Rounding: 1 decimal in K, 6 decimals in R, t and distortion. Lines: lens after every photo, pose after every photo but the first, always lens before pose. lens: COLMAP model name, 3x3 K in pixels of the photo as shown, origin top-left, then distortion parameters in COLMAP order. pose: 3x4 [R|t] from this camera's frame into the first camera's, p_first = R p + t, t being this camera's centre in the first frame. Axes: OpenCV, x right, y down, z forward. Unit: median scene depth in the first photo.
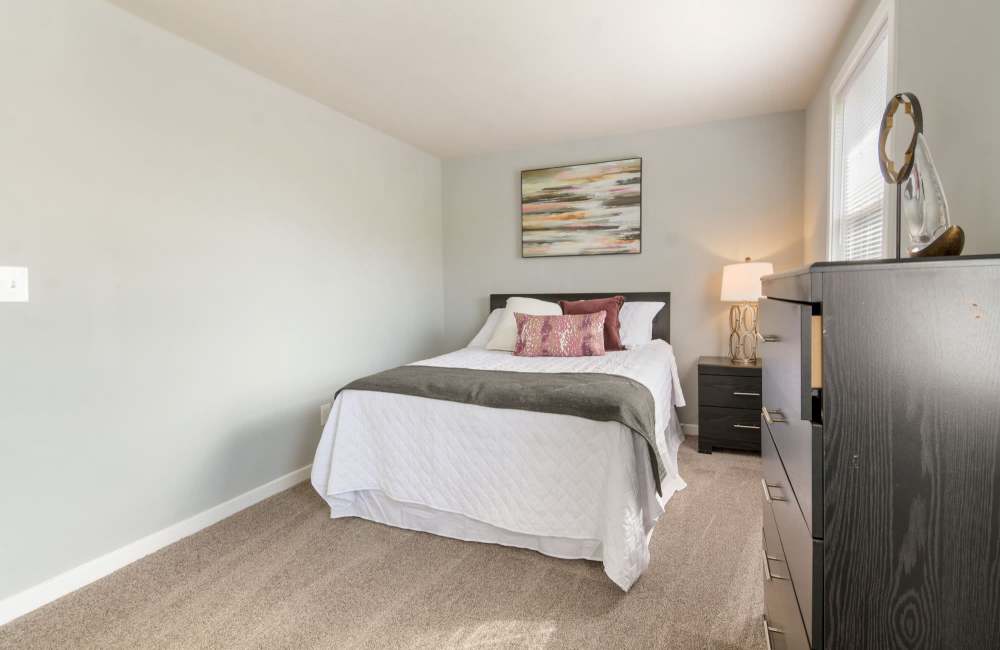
lens RADIAL K [[495.9, 0, 505.0], [0, 495.9, 319.0], [0, 0, 1]] dist [0.000559, -0.012242]
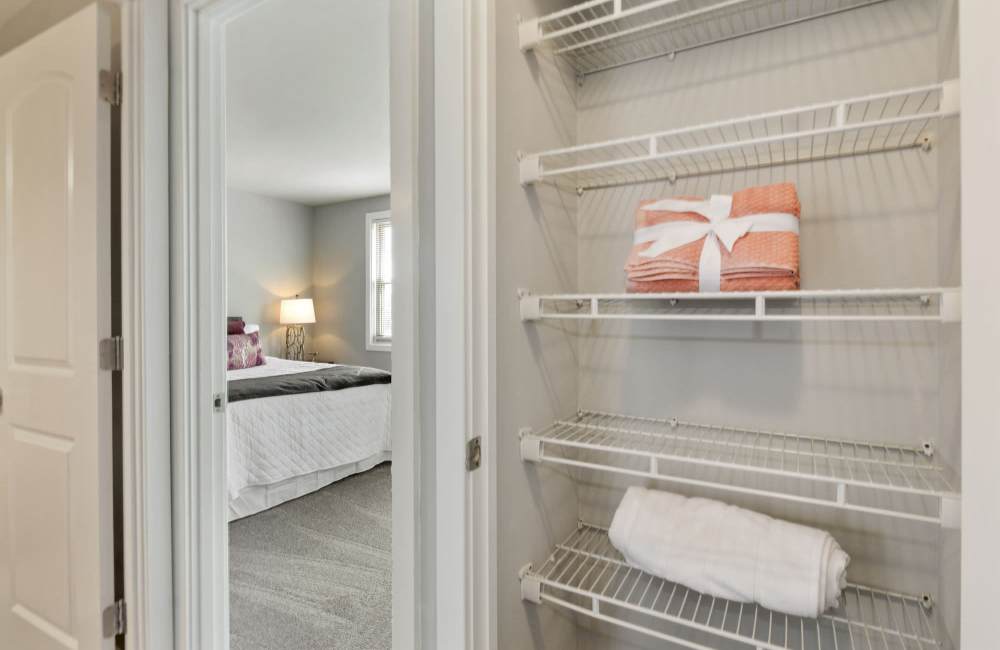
lens RADIAL K [[495.9, 0, 505.0], [0, 495.9, 319.0], [0, 0, 1]] dist [0.000559, -0.012242]
pose [[0.115825, 0.007642, 0.993240, -1.055953], [0.054058, 0.998440, -0.013986, 0.005218], [-0.991797, 0.055312, 0.115232, 0.202545]]
